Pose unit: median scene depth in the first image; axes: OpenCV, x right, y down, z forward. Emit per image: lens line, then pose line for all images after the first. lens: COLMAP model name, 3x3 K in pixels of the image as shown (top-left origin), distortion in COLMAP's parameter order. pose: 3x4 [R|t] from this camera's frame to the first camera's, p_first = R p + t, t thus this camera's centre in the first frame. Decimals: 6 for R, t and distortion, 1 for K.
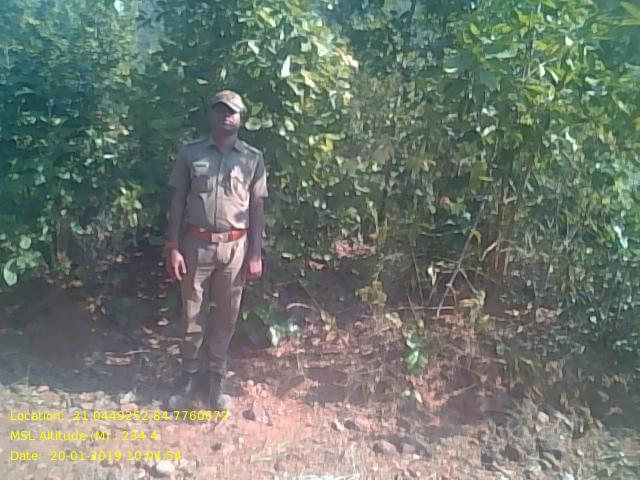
lens RADIAL K [[533.5, 0, 321.5], [0, 533.5, 242.9], [0, 0, 1]] dist [0.084692, -0.180459]
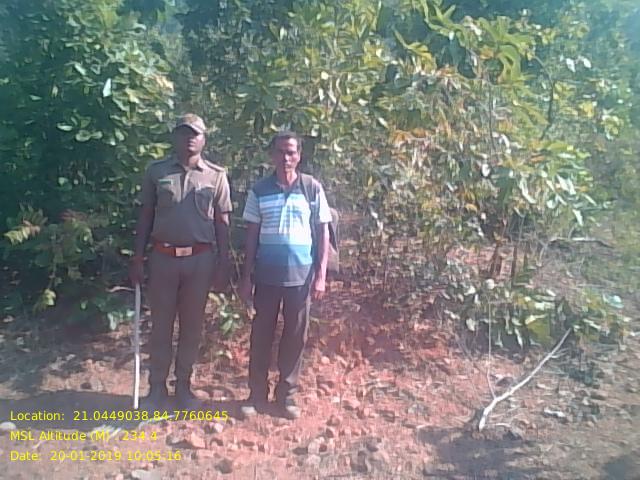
lens RADIAL K [[533.5, 0, 321.5], [0, 533.5, 242.9], [0, 0, 1]] dist [0.084692, -0.180459]
pose [[0.974863, -0.049760, 0.217179, 0.113990], [0.051173, 0.998689, -0.000883, 0.033555], [-0.216850, 0.011975, 0.976131, -0.235440]]
